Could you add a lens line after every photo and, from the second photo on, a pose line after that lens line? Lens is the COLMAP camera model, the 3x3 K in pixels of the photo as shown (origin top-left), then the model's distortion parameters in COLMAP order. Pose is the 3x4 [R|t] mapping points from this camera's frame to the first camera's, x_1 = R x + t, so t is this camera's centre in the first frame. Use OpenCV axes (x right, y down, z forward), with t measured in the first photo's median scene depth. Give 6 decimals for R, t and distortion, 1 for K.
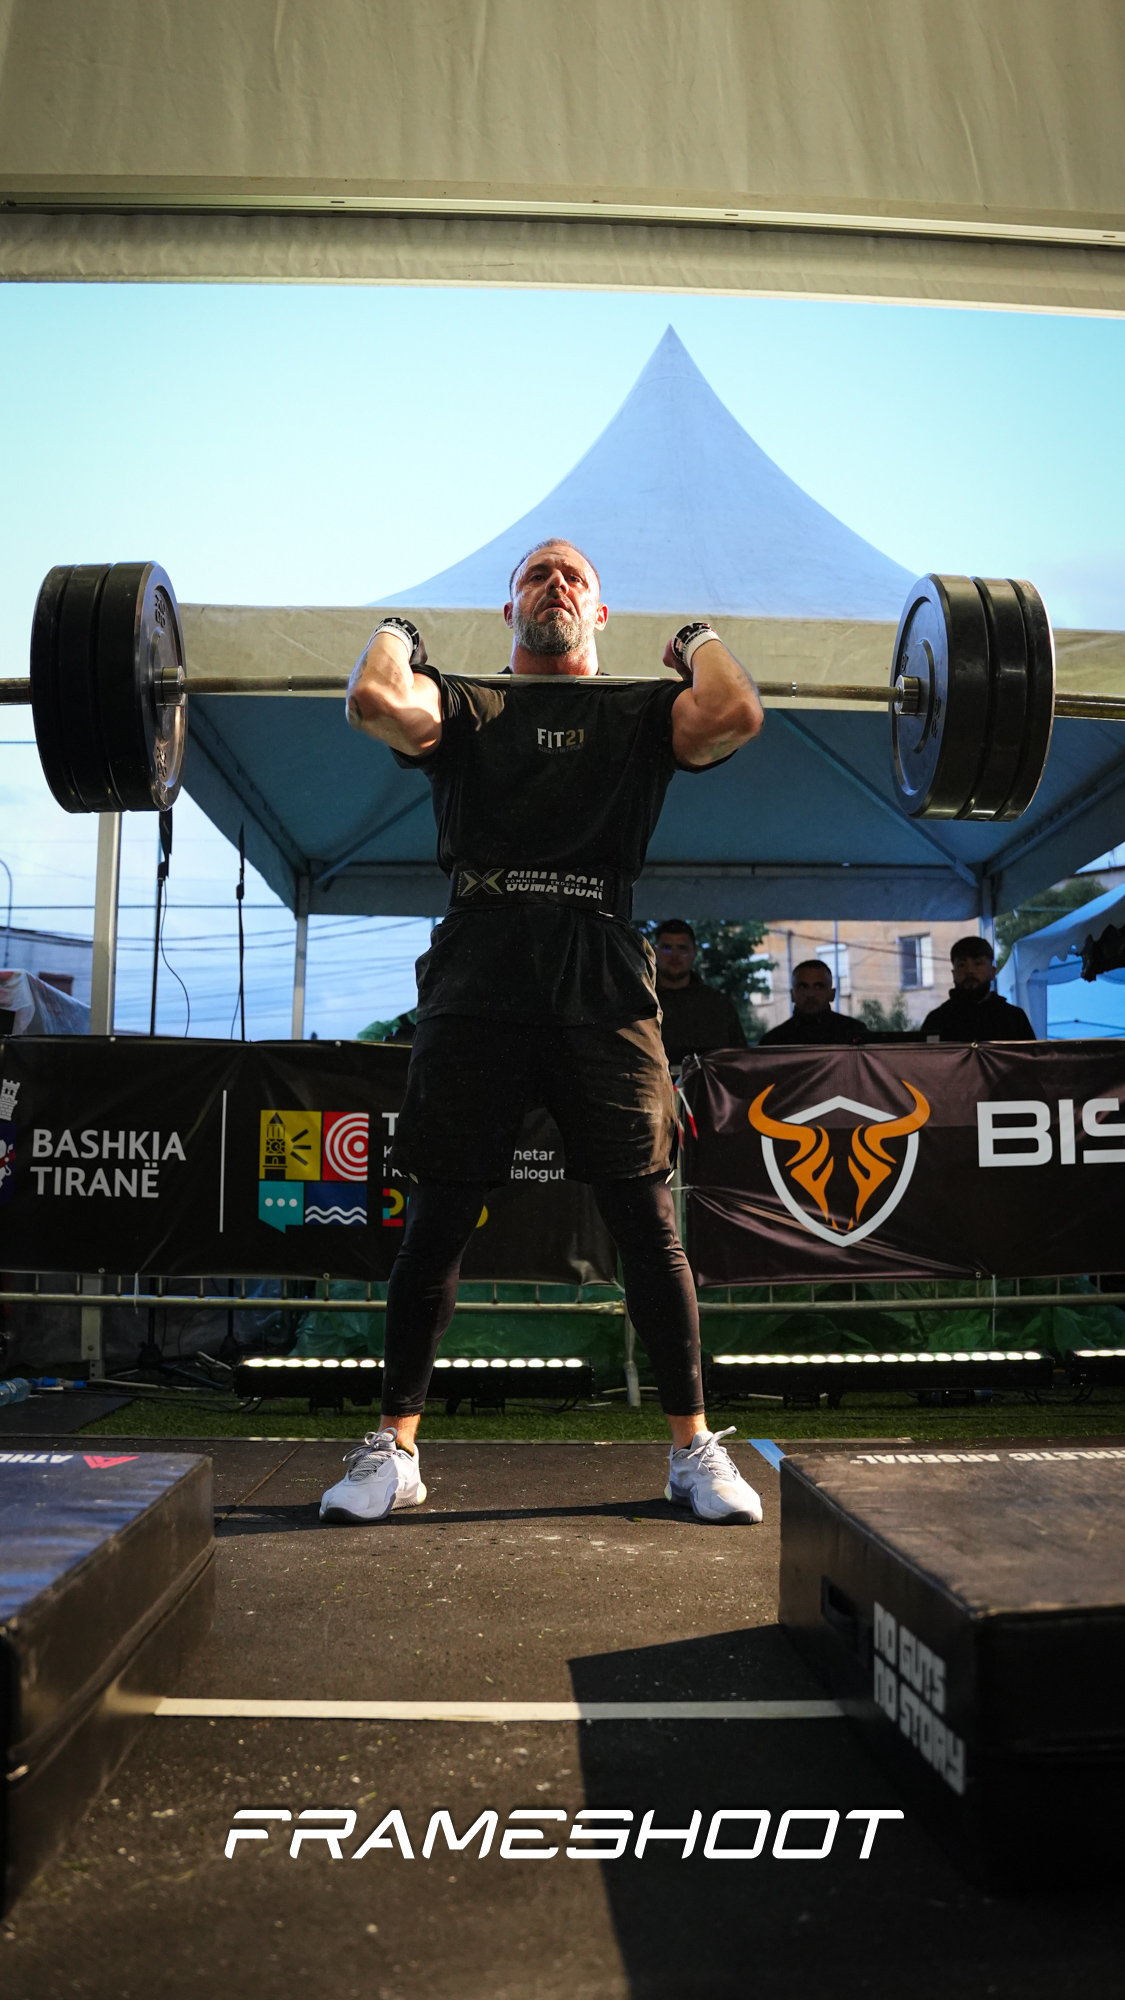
lens RADIAL K [[1613.1, 0, 549.9], [0, 1613.1, 975.9], [0, 0, 1]] dist [-0.173120, 0.133442]
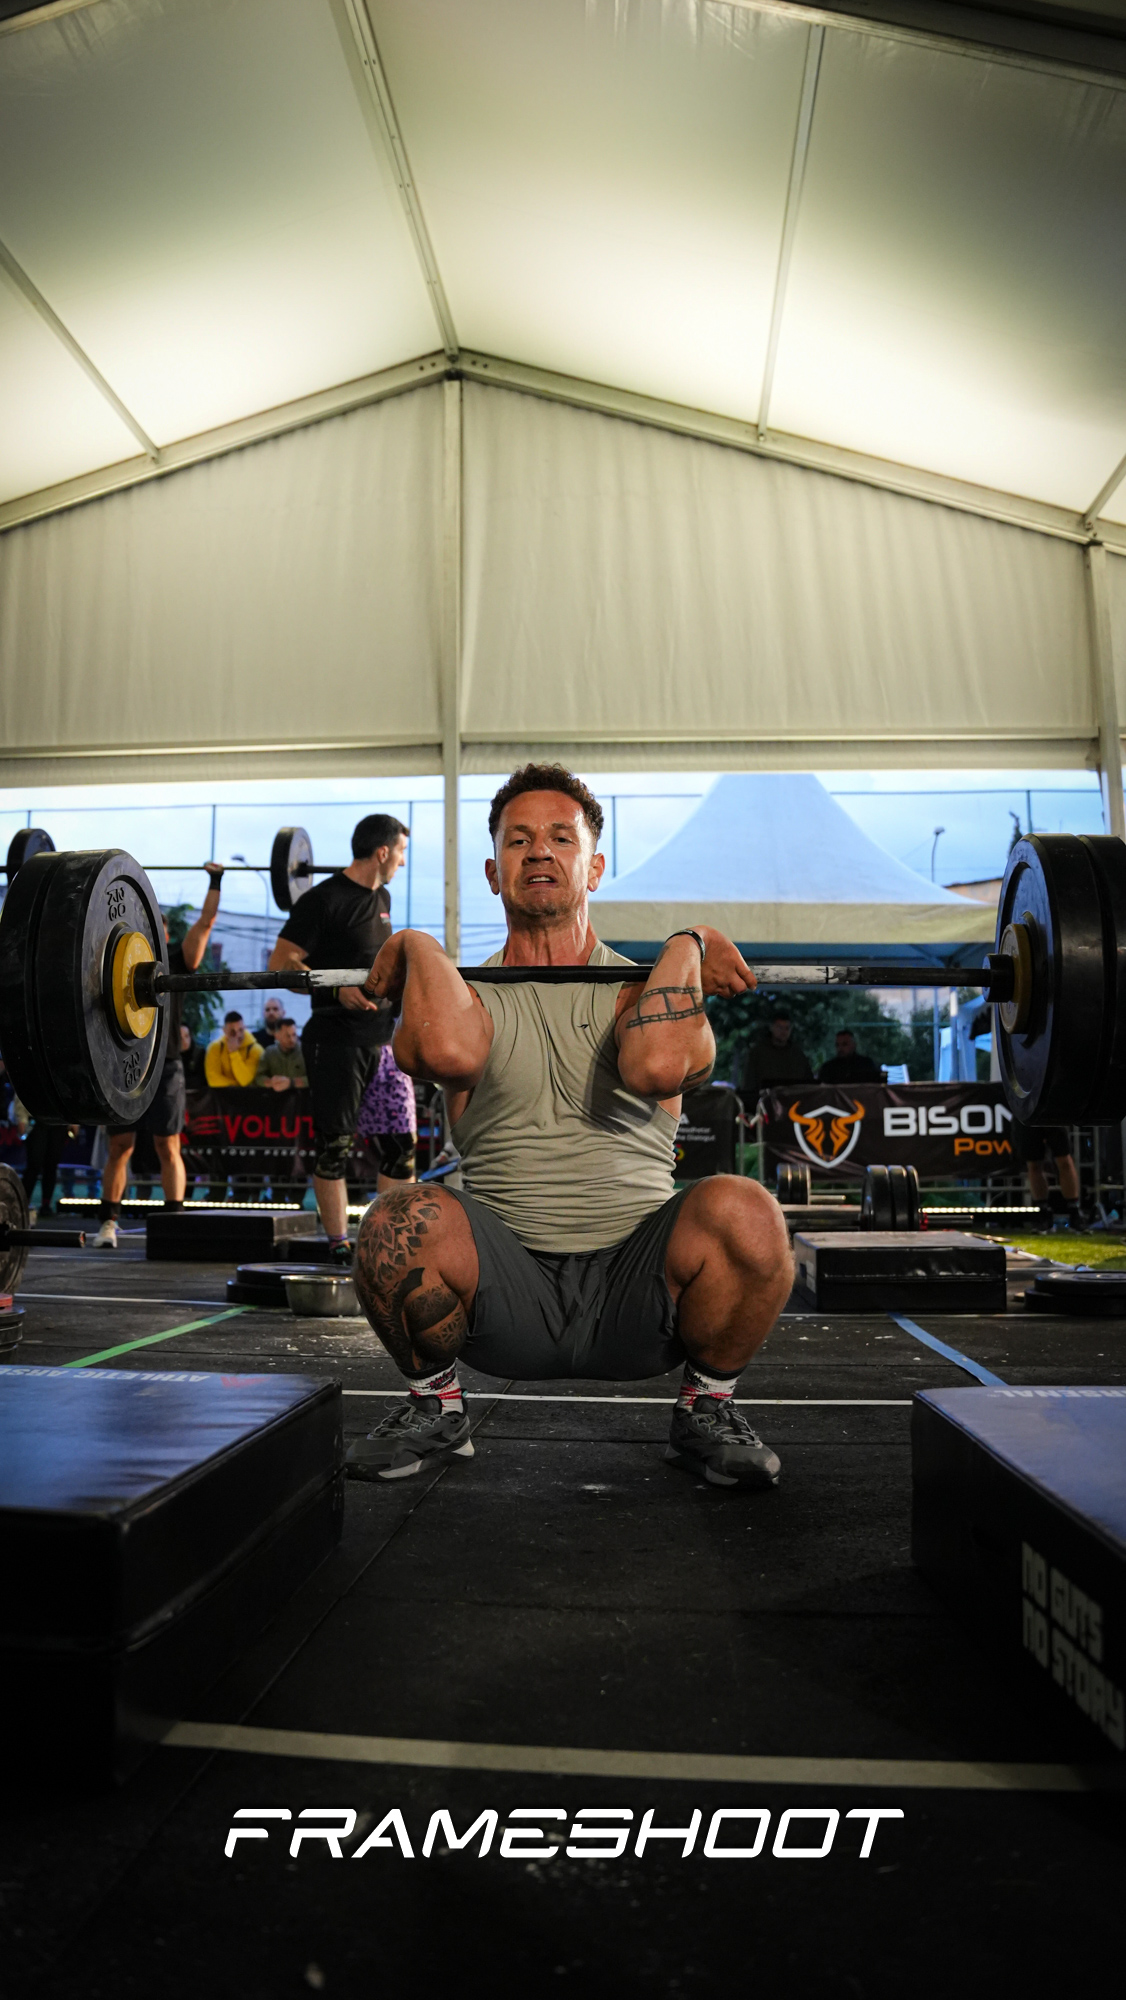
lens RADIAL K [[1613.1, 0, 478.0], [0, 1613.1, 946.1], [0, 0, 1]] dist [-0.173120, 0.133442]
pose [[0.991052, -0.012076, -0.132928, -0.019675], [0.014795, 0.999701, 0.019488, -0.225393], [0.132652, -0.021280, 0.990934, -1.487169]]
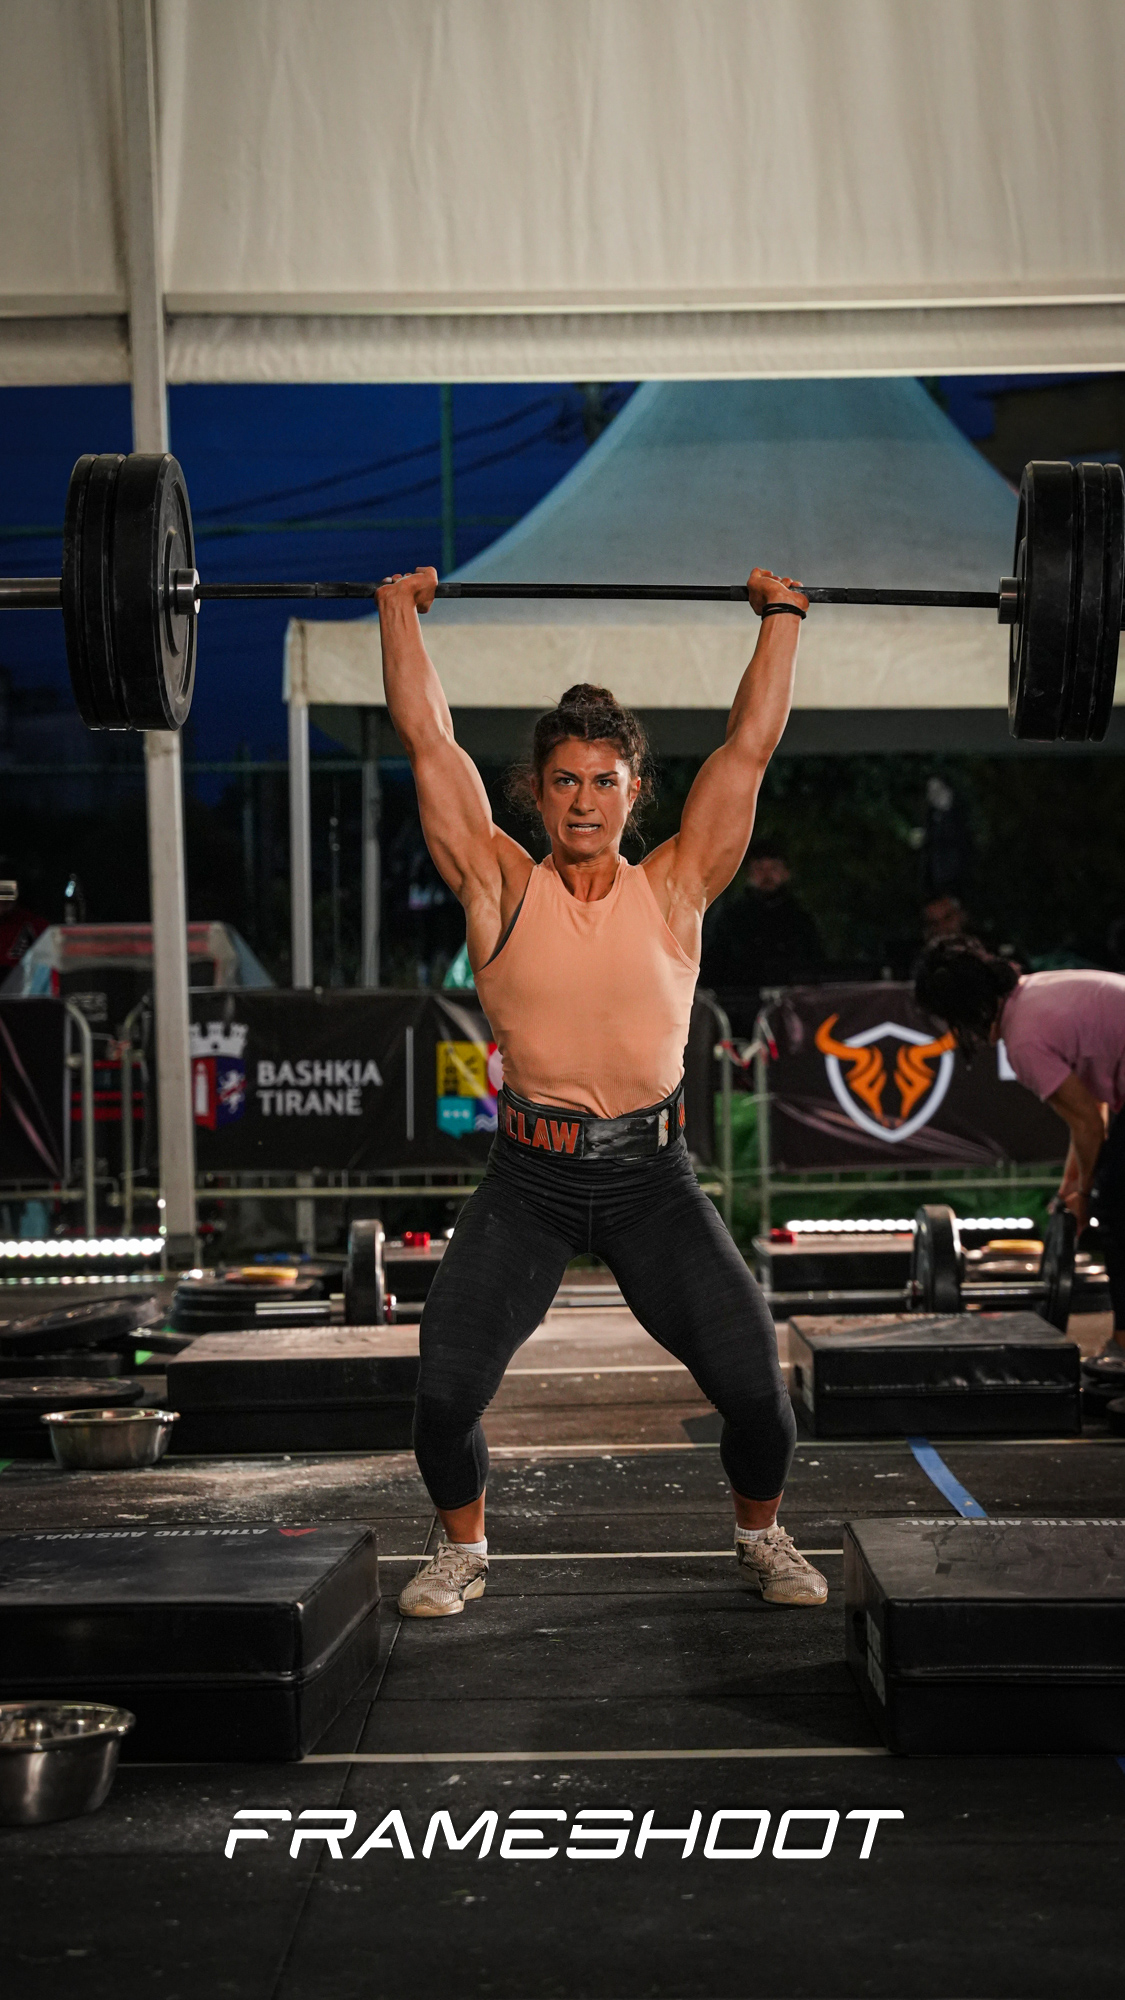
lens RADIAL K [[3874.8, 0, 569.4], [0, 3874.8, 994.8], [0, 0, 1]] dist [0.263853, 0.000000]
pose [[0.999656, -0.018662, -0.018455, -0.016308], [0.021069, 0.989887, 0.140286, -0.388541], [0.015650, -0.140627, 0.989939, -2.071577]]
